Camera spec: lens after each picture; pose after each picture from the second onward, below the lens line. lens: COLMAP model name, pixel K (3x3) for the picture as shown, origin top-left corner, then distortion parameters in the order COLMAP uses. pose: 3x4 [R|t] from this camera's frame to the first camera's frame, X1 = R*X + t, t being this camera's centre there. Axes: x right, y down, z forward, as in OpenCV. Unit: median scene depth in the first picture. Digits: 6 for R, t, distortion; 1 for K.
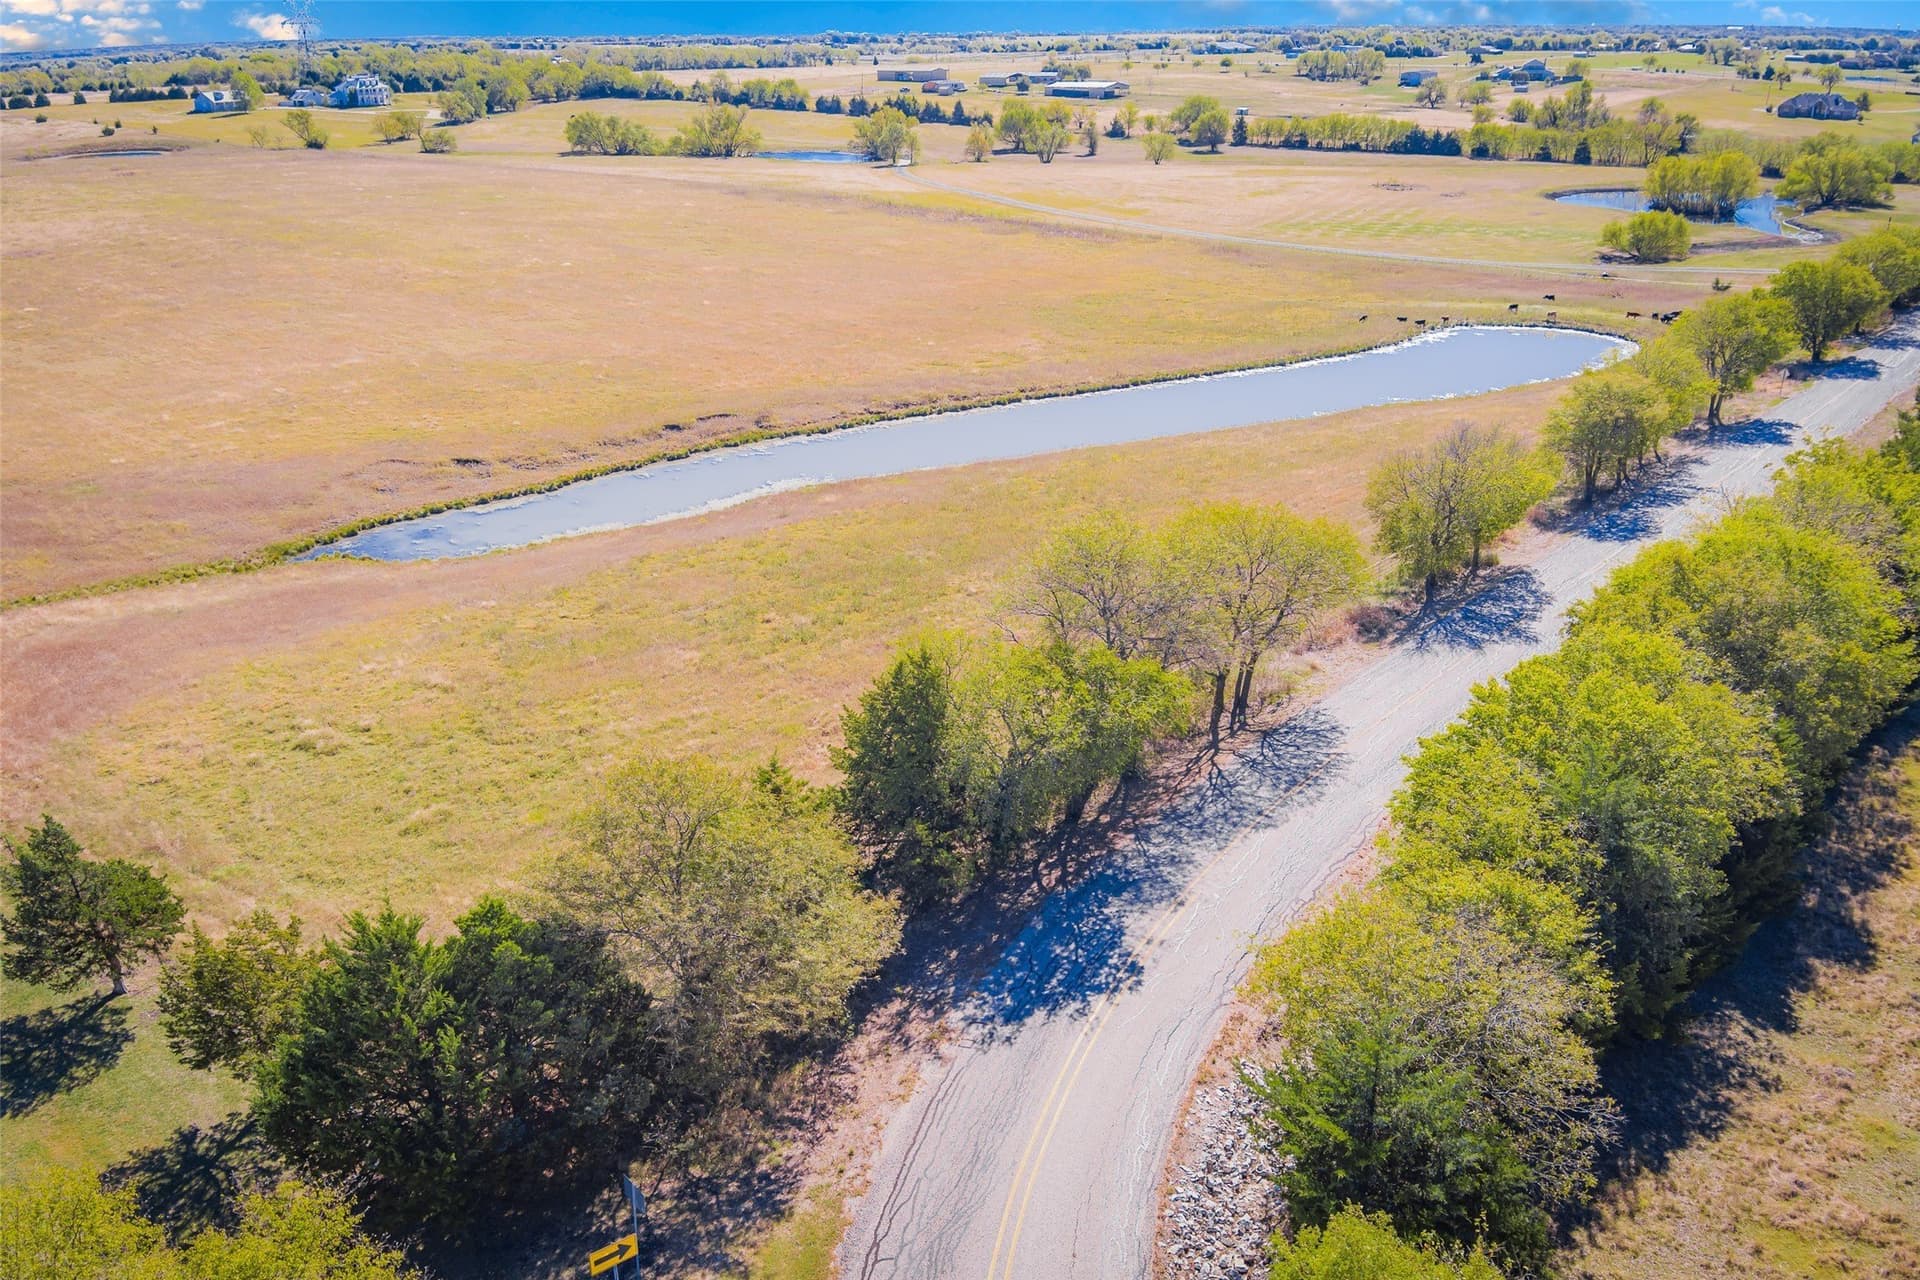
lens RADIAL K [[1508.6, 0, 960.0], [0, 1508.6, 640.0], [0, 0, 1]] dist [0.219656, -0.396306]
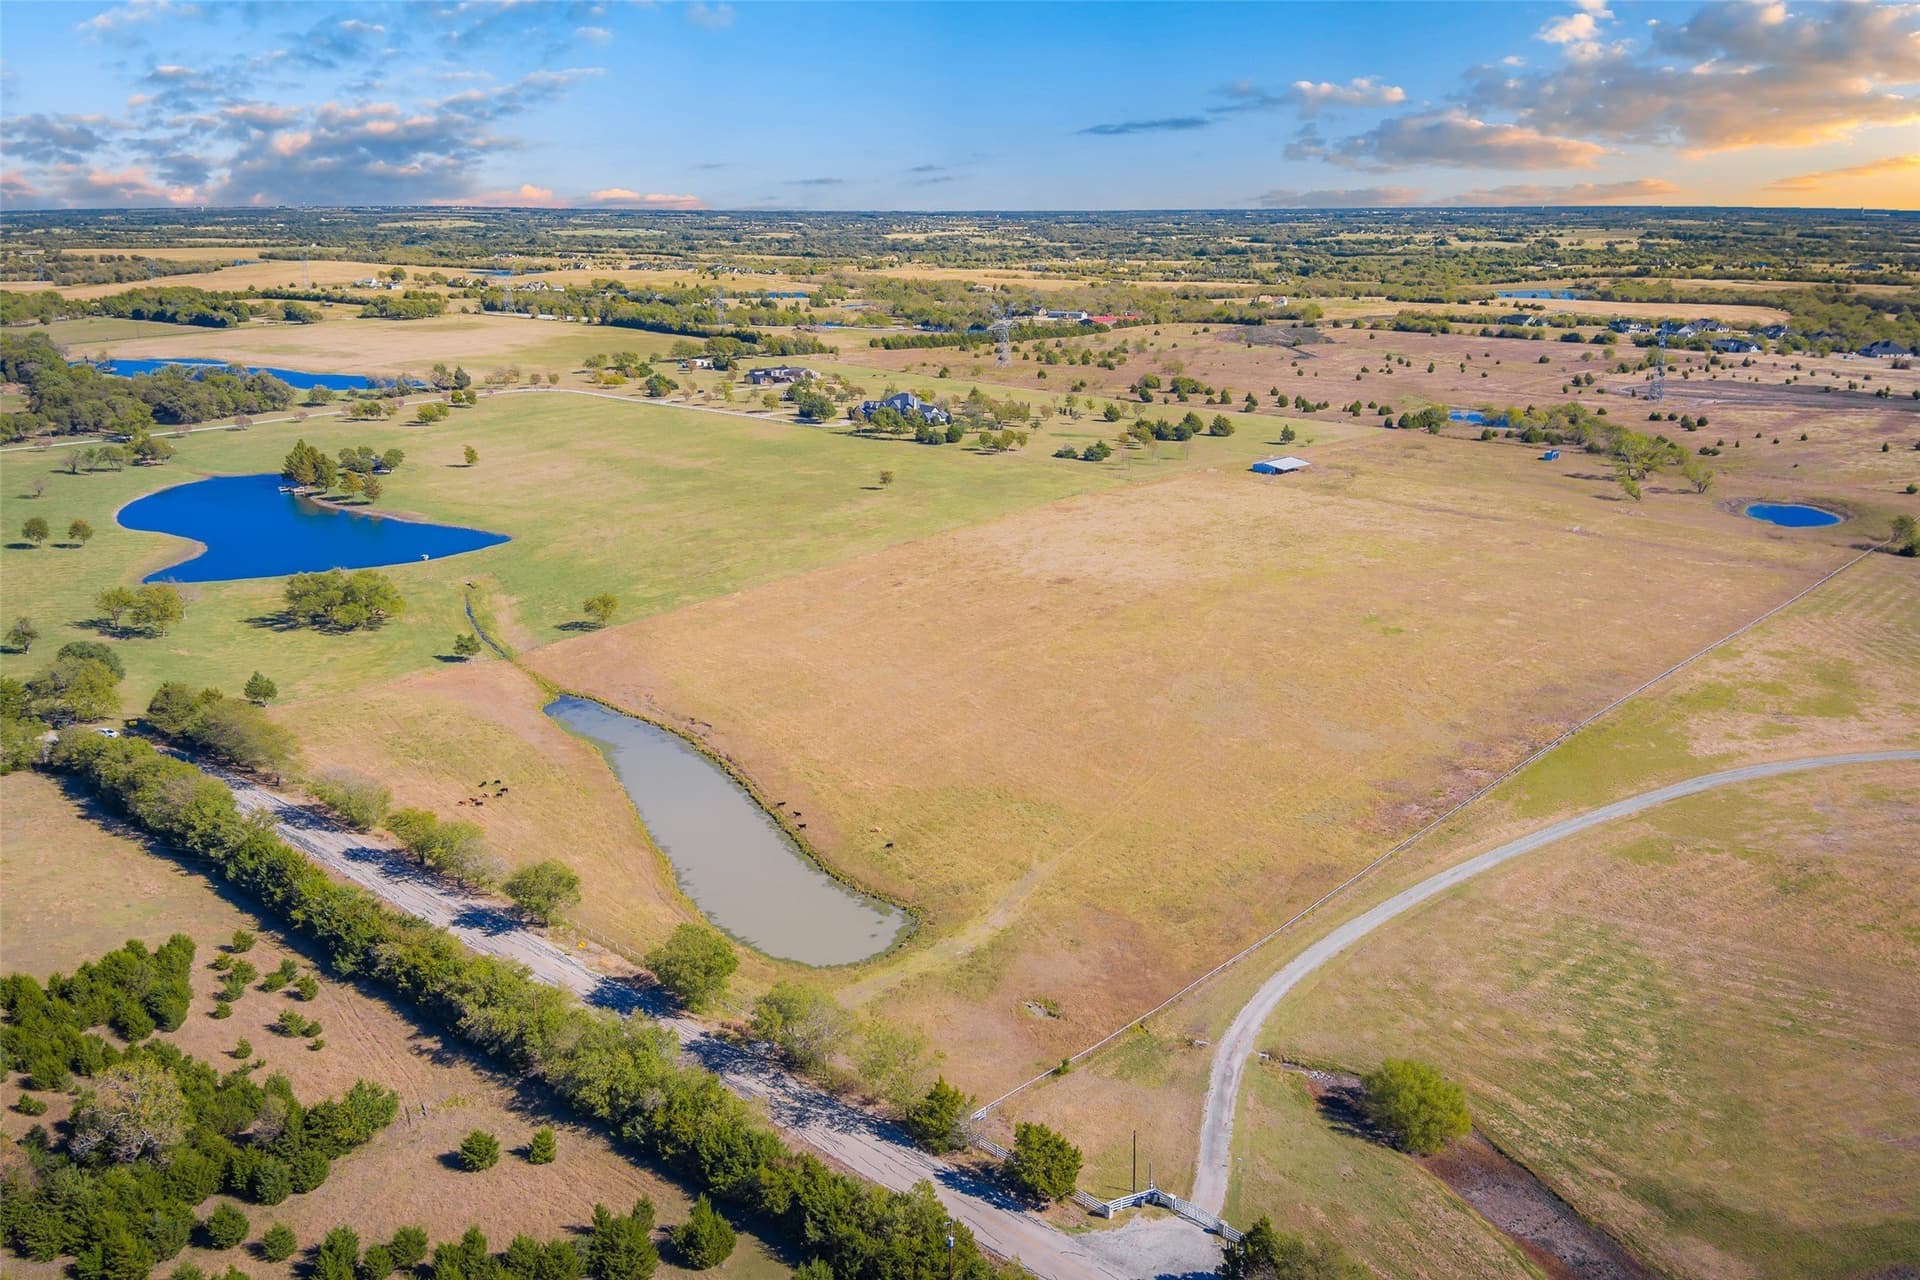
lens RADIAL K [[1496.2, 0, 974.1], [0, 1496.2, 646.6], [0, 0, 1]] dist [0.213370, -0.383105]
pose [[-0.025959, 0.294403, -0.955329, 1.837253], [-0.374758, 0.883091, 0.282325, -0.987079], [0.926759, 0.365346, 0.087405, 1.118686]]
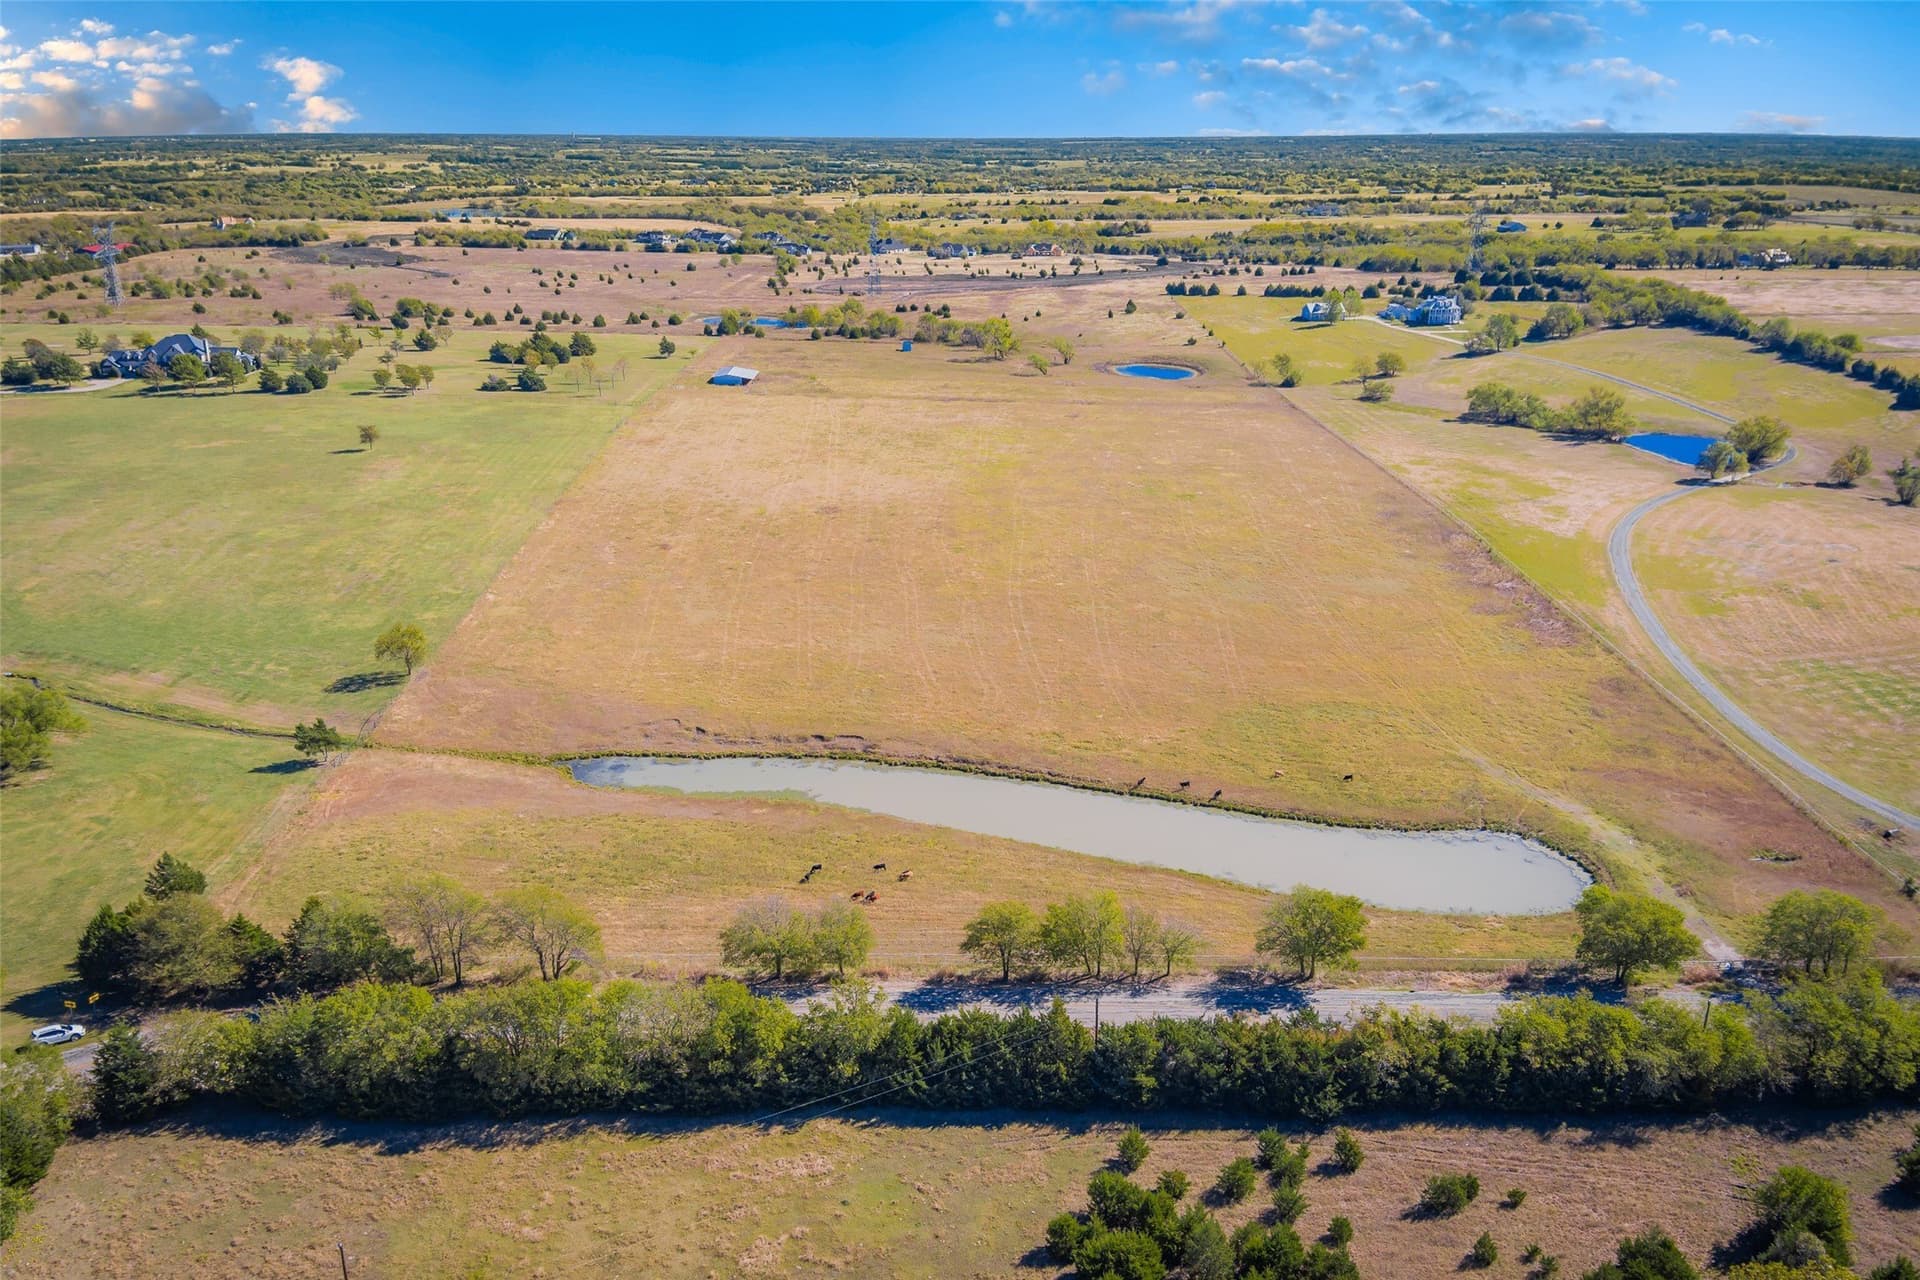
lens RADIAL K [[1532.9, 0, 951.3], [0, 1532.9, 652.0], [0, 0, 1]] dist [0.210653, -0.395715]
pose [[0.665243, 0.250190, -0.703460, 1.033126], [-0.288146, 0.955223, 0.067239, -0.368670], [0.688784, 0.157969, 0.707547, -0.101729]]
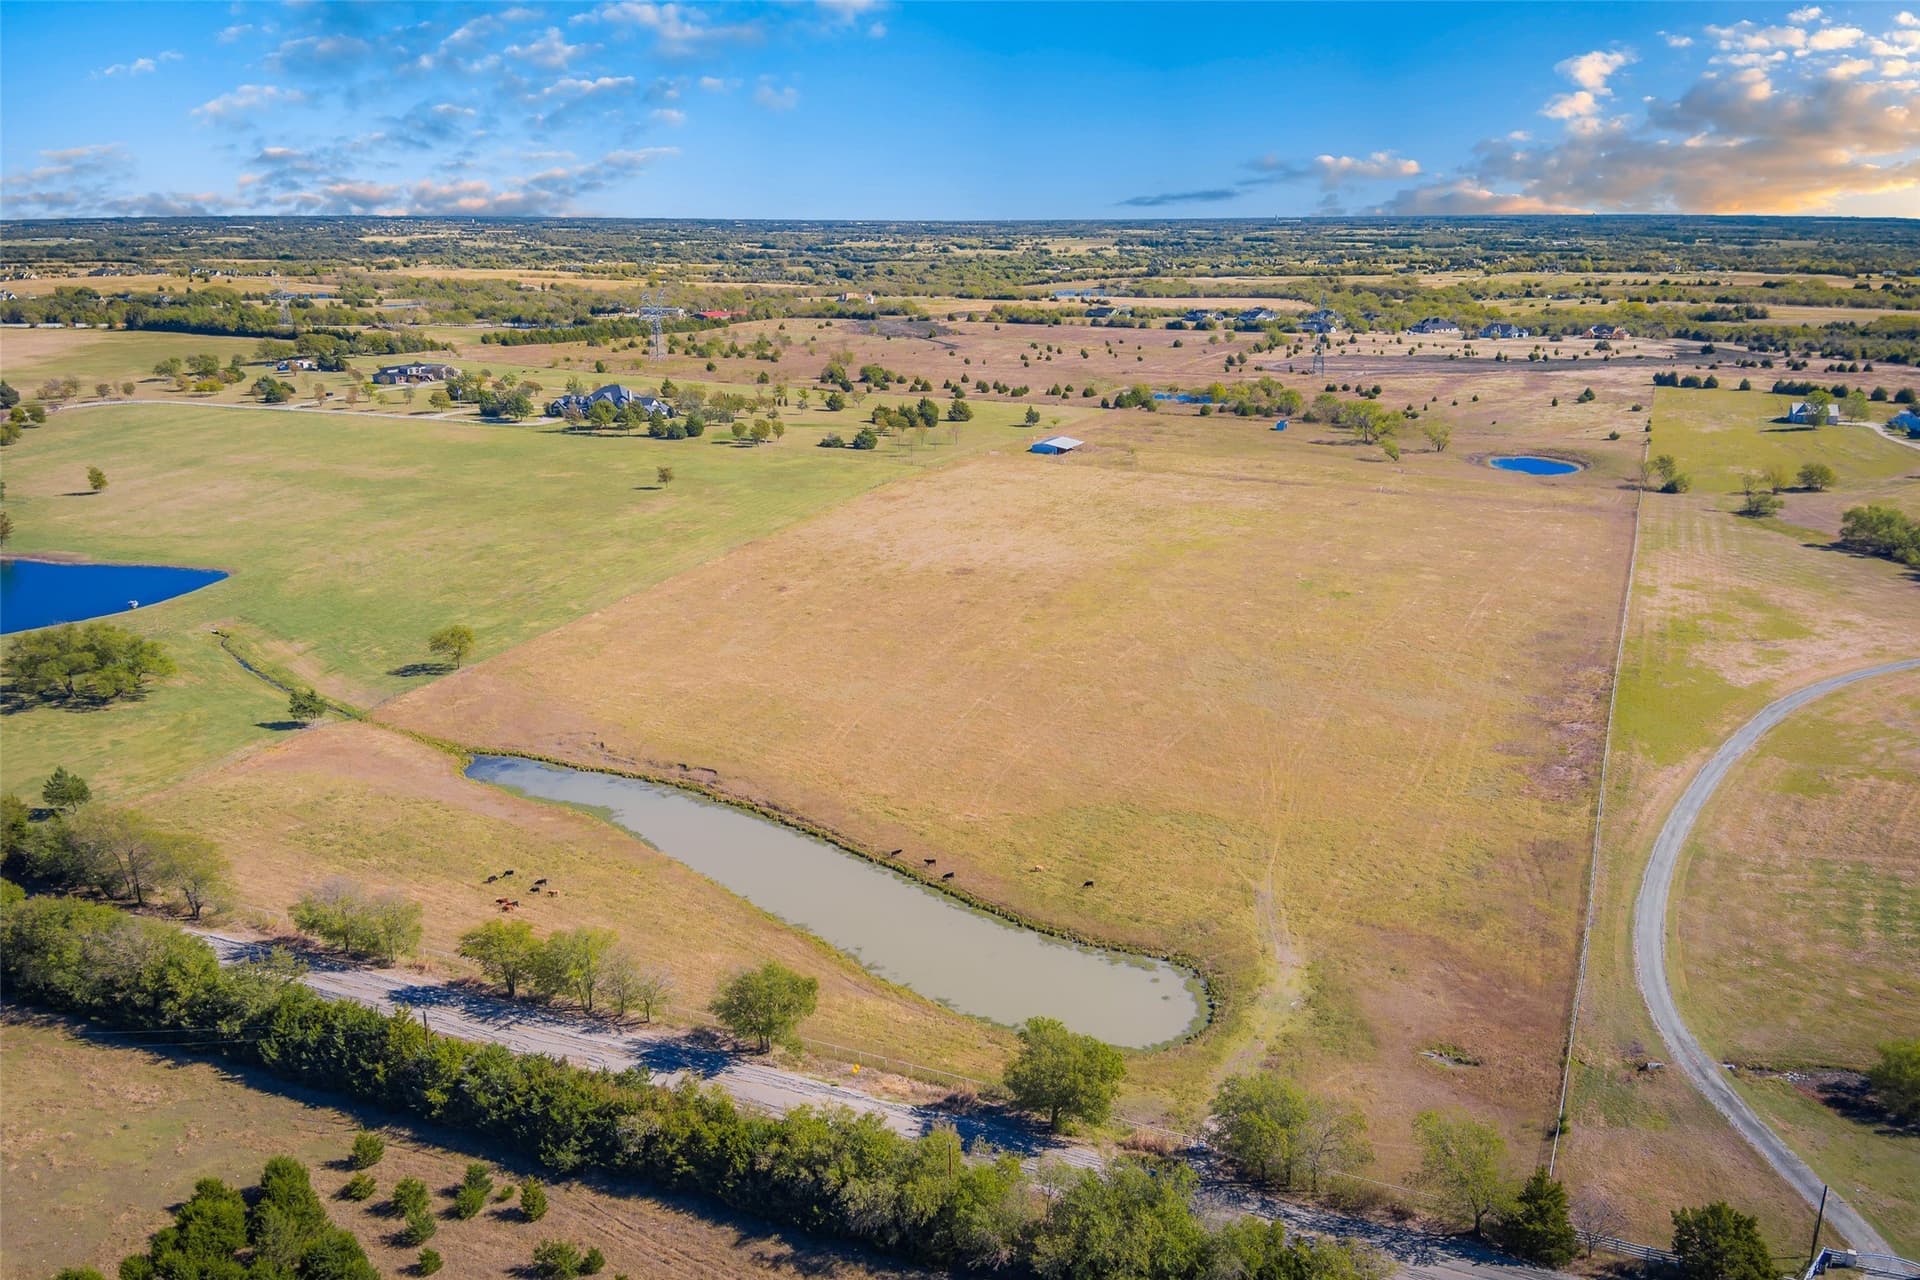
lens RADIAL K [[1508.6, 0, 960.0], [0, 1508.6, 640.0], [0, 0, 1]] dist [0.219656, -0.396306]
pose [[0.292110, 0.270289, -0.917396, 1.466579], [-0.361036, 0.919423, 0.155928, -0.651406], [0.885621, 0.285665, 0.366157, 0.572569]]
